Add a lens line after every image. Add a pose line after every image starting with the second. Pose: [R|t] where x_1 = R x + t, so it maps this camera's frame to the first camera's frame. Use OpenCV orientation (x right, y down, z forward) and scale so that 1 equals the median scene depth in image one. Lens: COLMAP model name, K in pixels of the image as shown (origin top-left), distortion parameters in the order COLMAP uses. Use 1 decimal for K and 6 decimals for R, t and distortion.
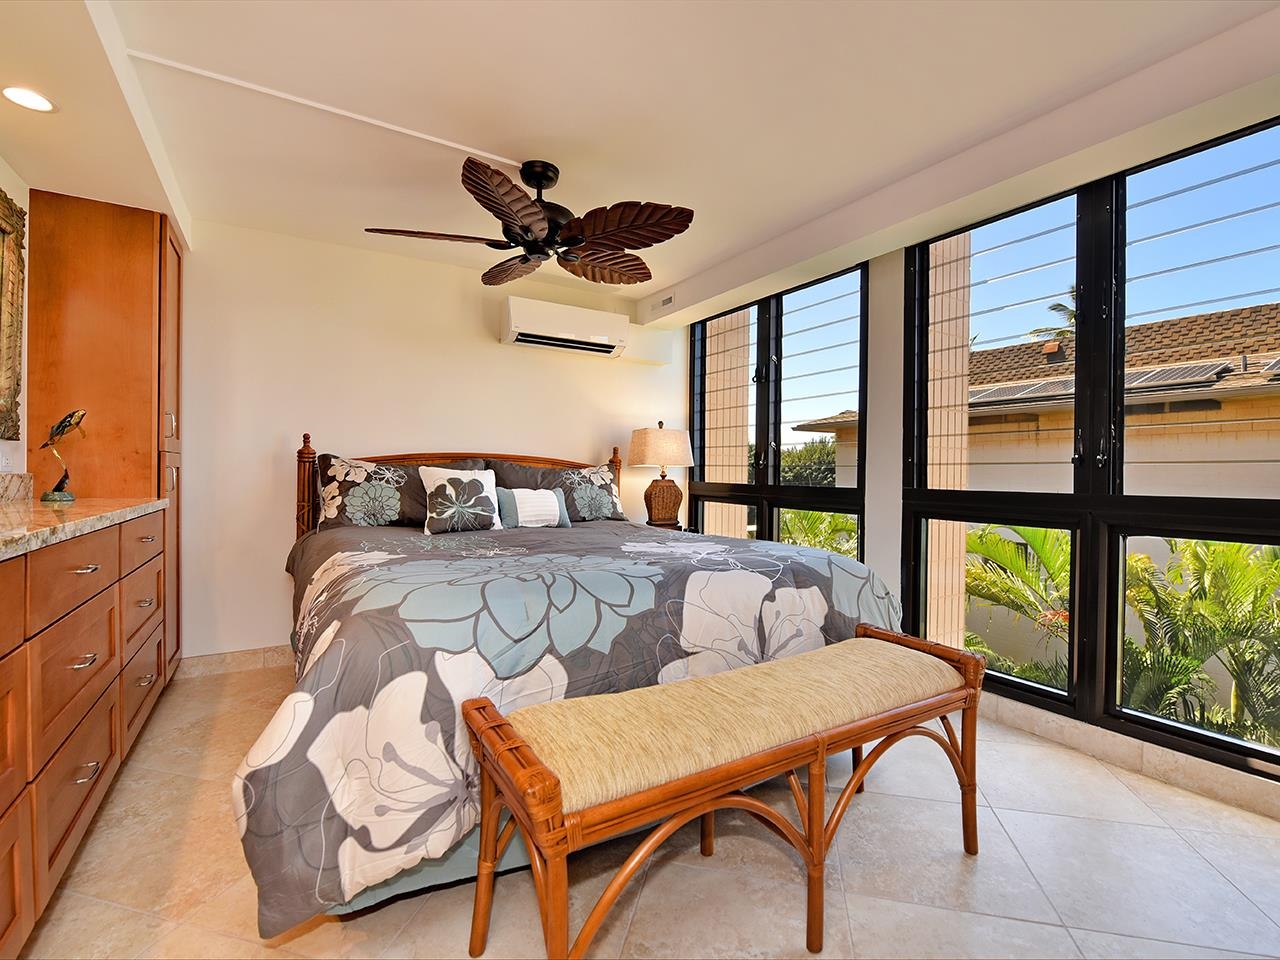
lens RADIAL K [[599.4, 0, 655.1], [0, 599.4, 461.9], [0, 0, 1]] dist [-0.004966, -0.000916]
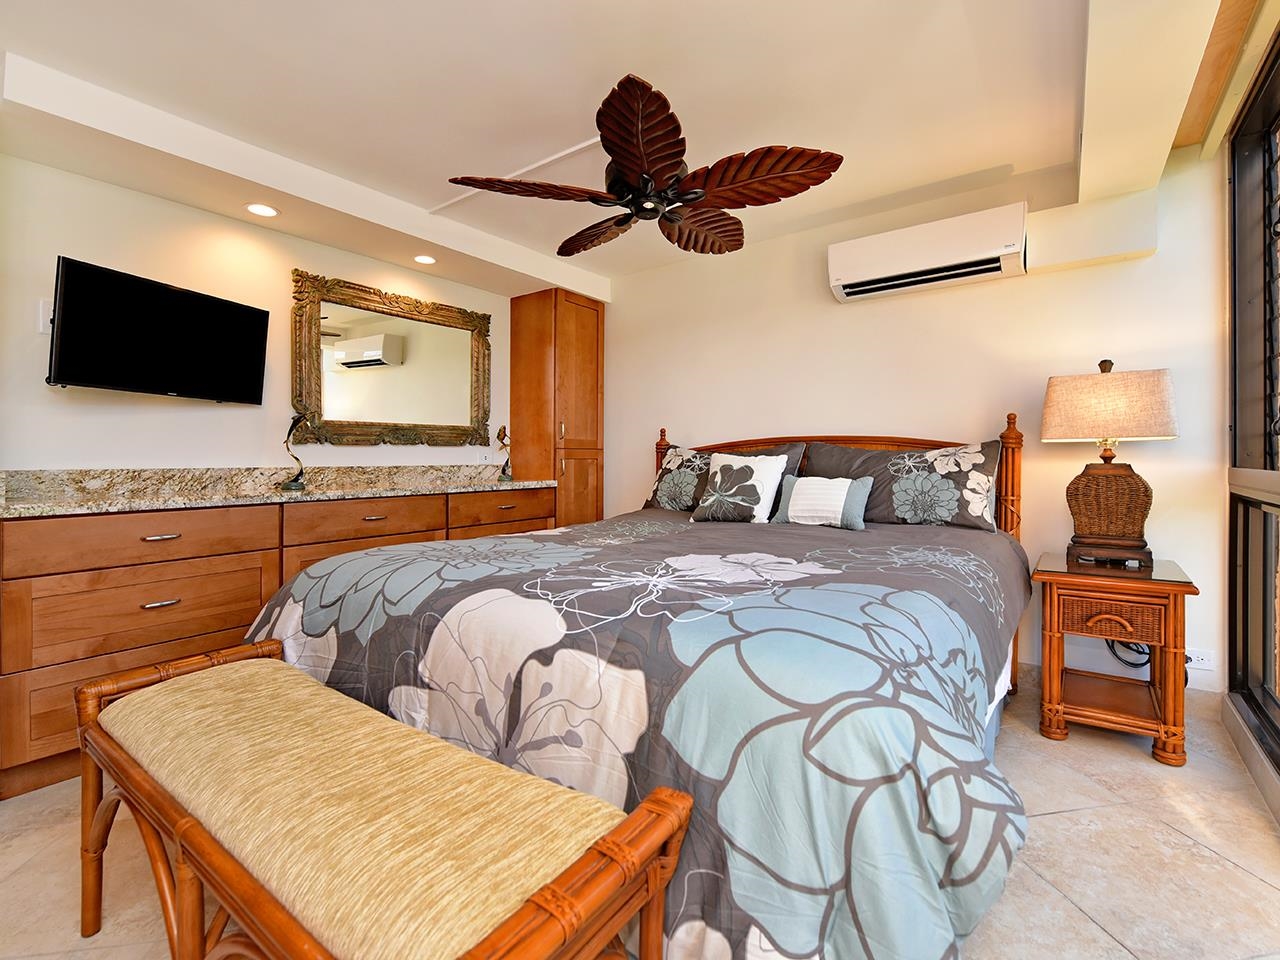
lens RADIAL K [[582.7, 0, 640.3], [0, 582.7, 448.4], [0, 0, 1]] dist [-0.002990, -0.000309]
pose [[0.367067, -0.035120, -0.929531, 0.475257], [0.031314, 0.999187, -0.025386, 0.020294], [0.929667, -0.019789, 0.367868, 0.532250]]
